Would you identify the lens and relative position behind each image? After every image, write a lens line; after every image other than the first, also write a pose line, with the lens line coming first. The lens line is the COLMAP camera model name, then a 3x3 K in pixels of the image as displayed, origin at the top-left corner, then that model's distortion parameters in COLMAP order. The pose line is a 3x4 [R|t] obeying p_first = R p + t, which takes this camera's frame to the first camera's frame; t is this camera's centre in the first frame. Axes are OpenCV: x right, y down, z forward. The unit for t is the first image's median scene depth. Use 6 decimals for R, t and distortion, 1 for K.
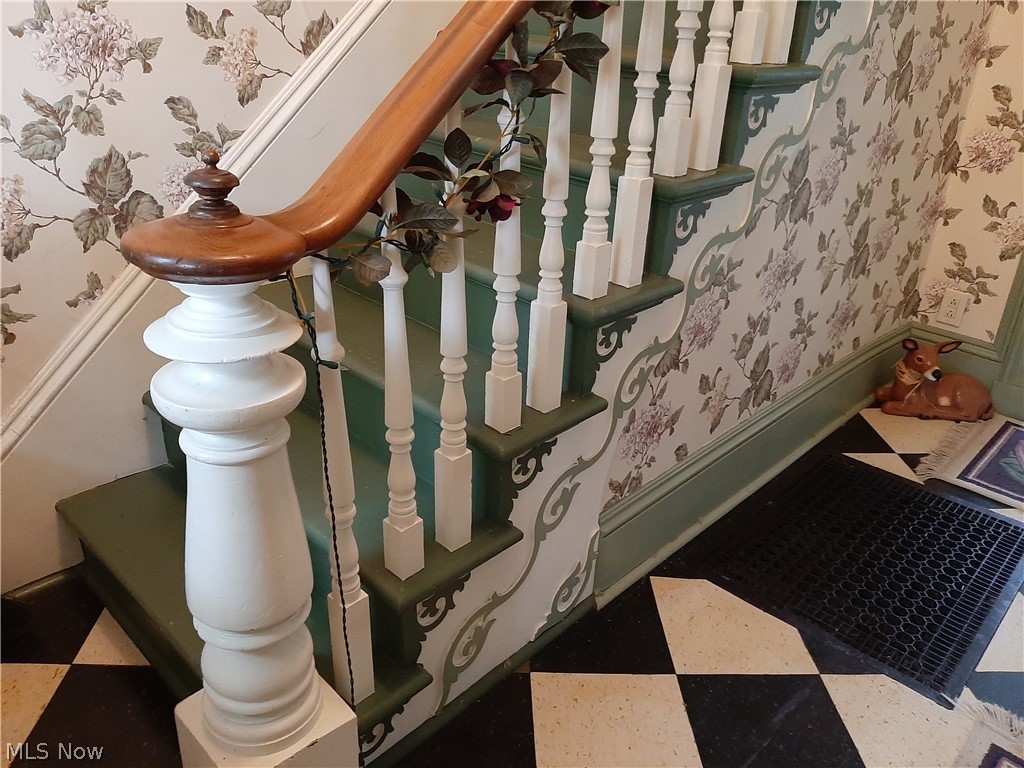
lens RADIAL K [[801.2, 0, 517.9], [0, 801.2, 384.9], [0, 0, 1]] dist [0.062223, -0.112454]
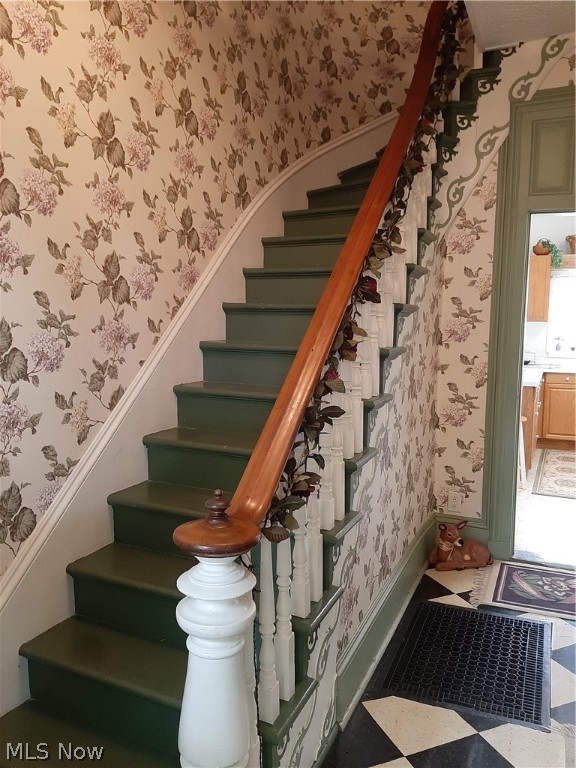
lens RADIAL K [[600.9, 0, 284.6], [0, 600.9, 379.7], [0, 0, 1]] dist [0.062223, -0.112454]
pose [[0.942207, -0.077282, 0.325996, -0.258493], [0.179793, 0.937686, -0.297353, -0.023945], [-0.282702, 0.338780, 0.897390, -0.195066]]
